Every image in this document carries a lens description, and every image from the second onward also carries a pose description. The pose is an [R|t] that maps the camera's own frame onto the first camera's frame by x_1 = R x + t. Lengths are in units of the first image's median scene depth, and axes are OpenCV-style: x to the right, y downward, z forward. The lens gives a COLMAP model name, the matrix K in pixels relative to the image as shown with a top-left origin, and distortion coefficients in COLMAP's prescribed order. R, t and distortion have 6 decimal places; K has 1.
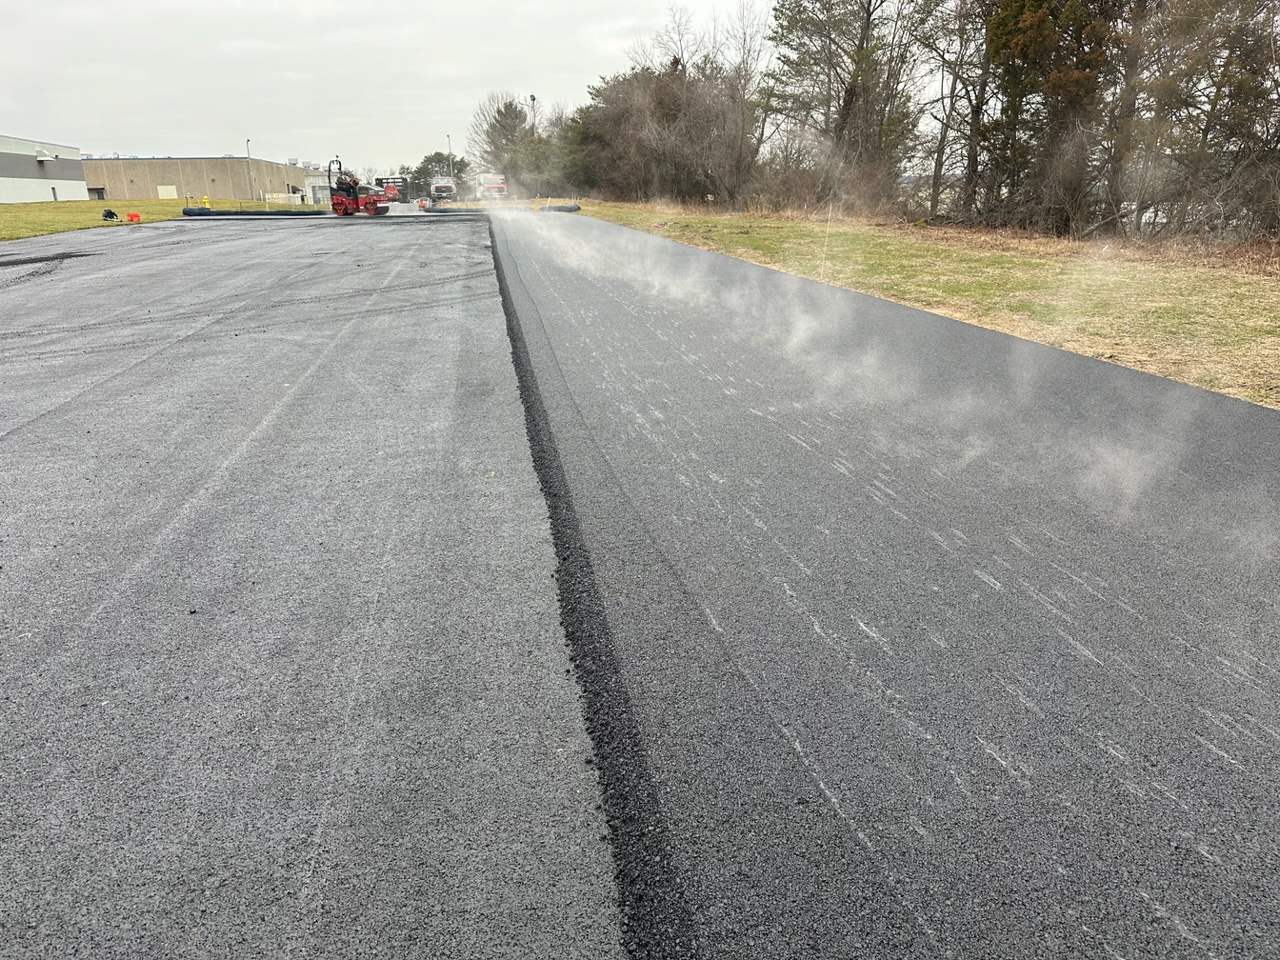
lens RADIAL K [[800.8, 0, 640.0], [0, 800.8, 480.0], [0, 0, 1]] dist [0.001370, -0.015503]
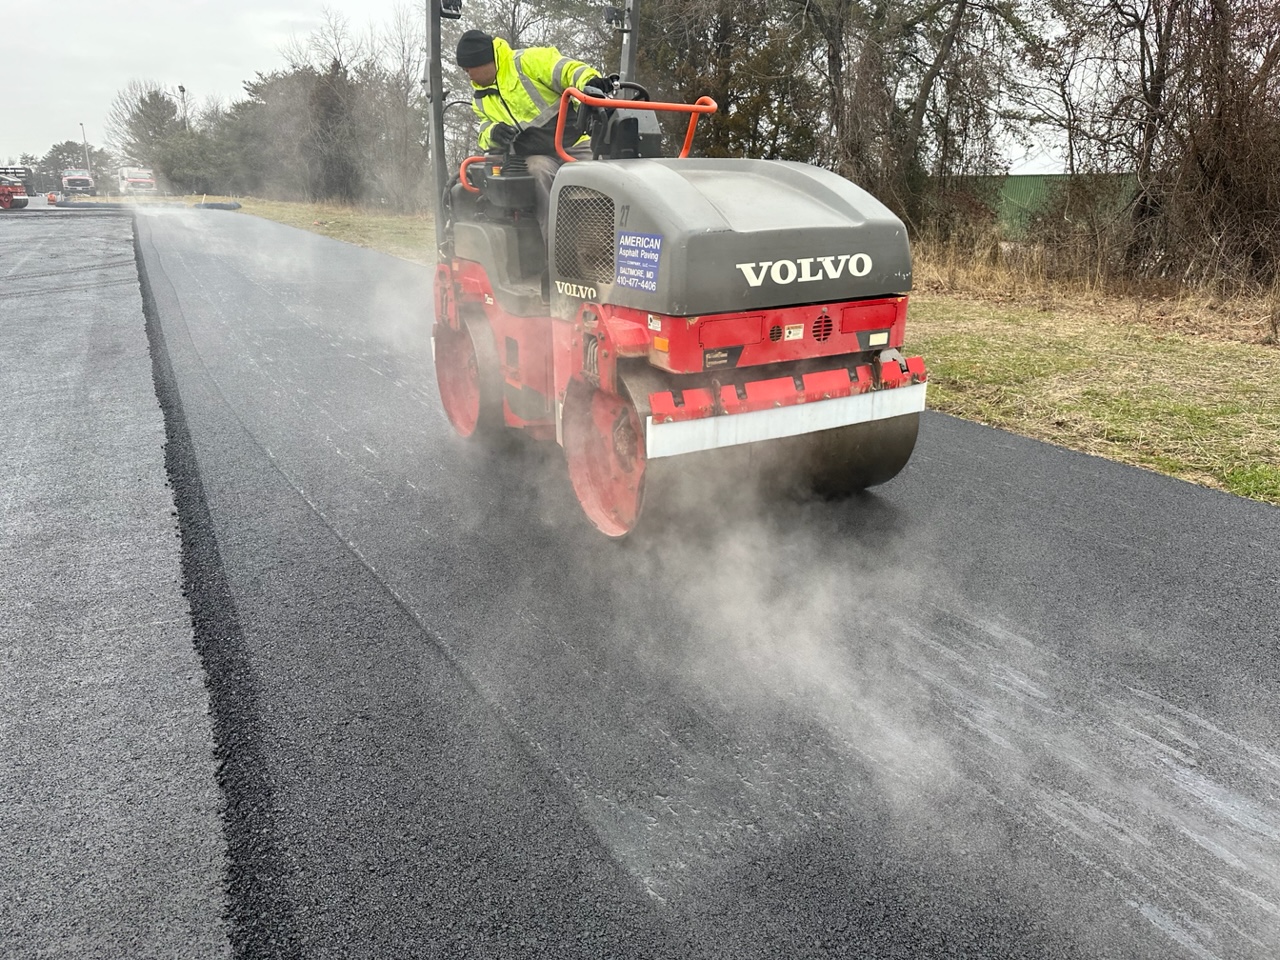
lens RADIAL K [[800.8, 0, 640.0], [0, 800.8, 480.0], [0, 0, 1]] dist [0.001370, -0.015503]
pose [[0.937793, -0.084711, 0.336703, 0.032681], [0.087226, 0.996159, 0.007681, 0.038046], [-0.336061, 0.022166, 0.941580, -0.101505]]
